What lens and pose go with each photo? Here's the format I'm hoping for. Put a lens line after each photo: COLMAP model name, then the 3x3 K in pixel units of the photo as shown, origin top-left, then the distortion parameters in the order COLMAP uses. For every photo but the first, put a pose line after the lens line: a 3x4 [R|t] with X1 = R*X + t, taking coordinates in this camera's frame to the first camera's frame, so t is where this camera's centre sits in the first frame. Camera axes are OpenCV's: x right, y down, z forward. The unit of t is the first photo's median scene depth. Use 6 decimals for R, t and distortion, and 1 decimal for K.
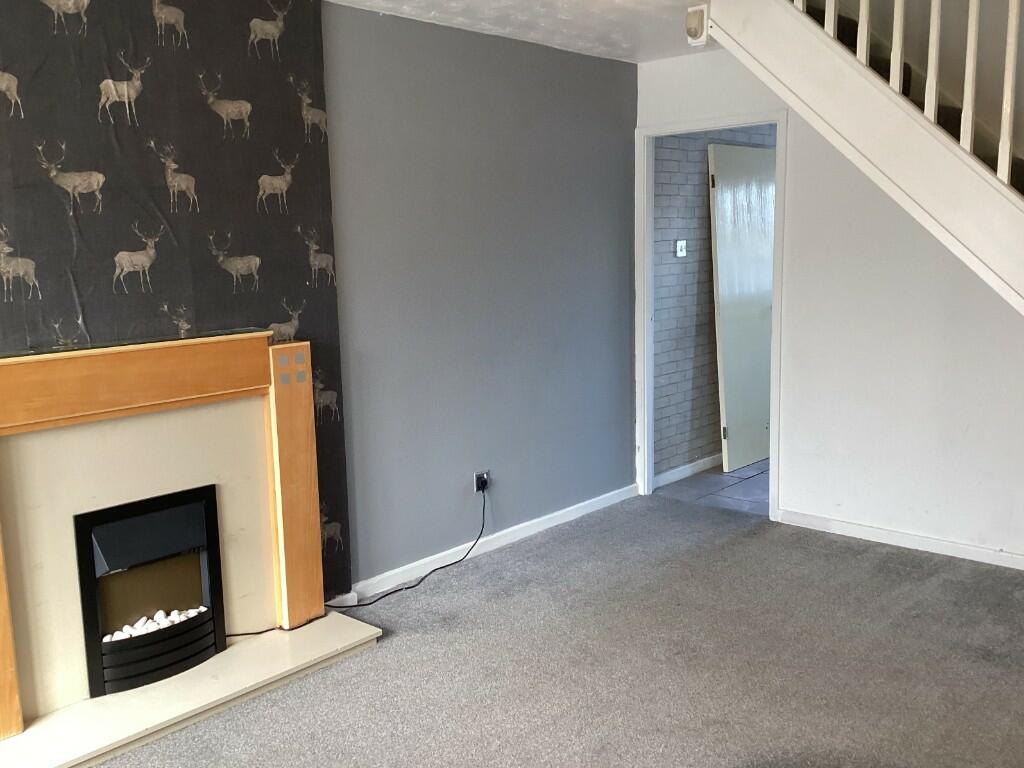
lens RADIAL K [[953.6, 0, 512.0], [0, 953.6, 384.0], [0, 0, 1]] dist [-0.112371, -0.080756]
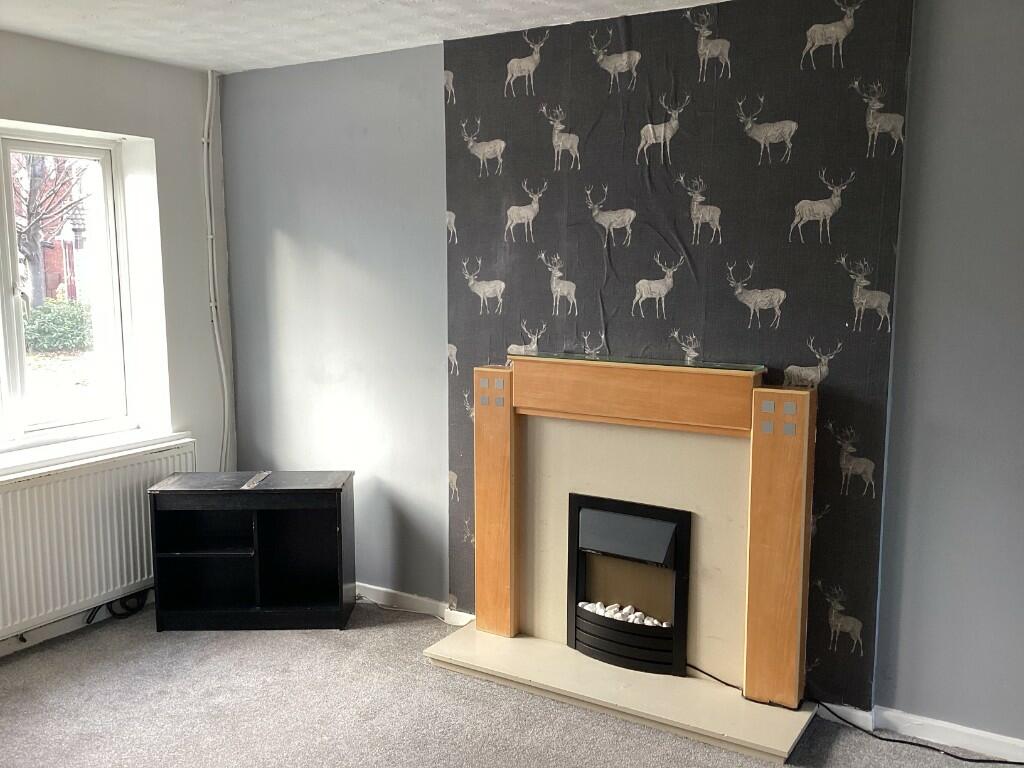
lens RADIAL K [[826.5, 0, 512.0], [0, 826.5, 384.0], [0, 0, 1]] dist [-0.008777, -0.142062]
pose [[0.118162, 0.128188, -0.984686, 0.551894], [-0.163610, 0.980593, 0.108022, -0.099086], [0.979423, 0.148340, 0.136841, 0.715768]]
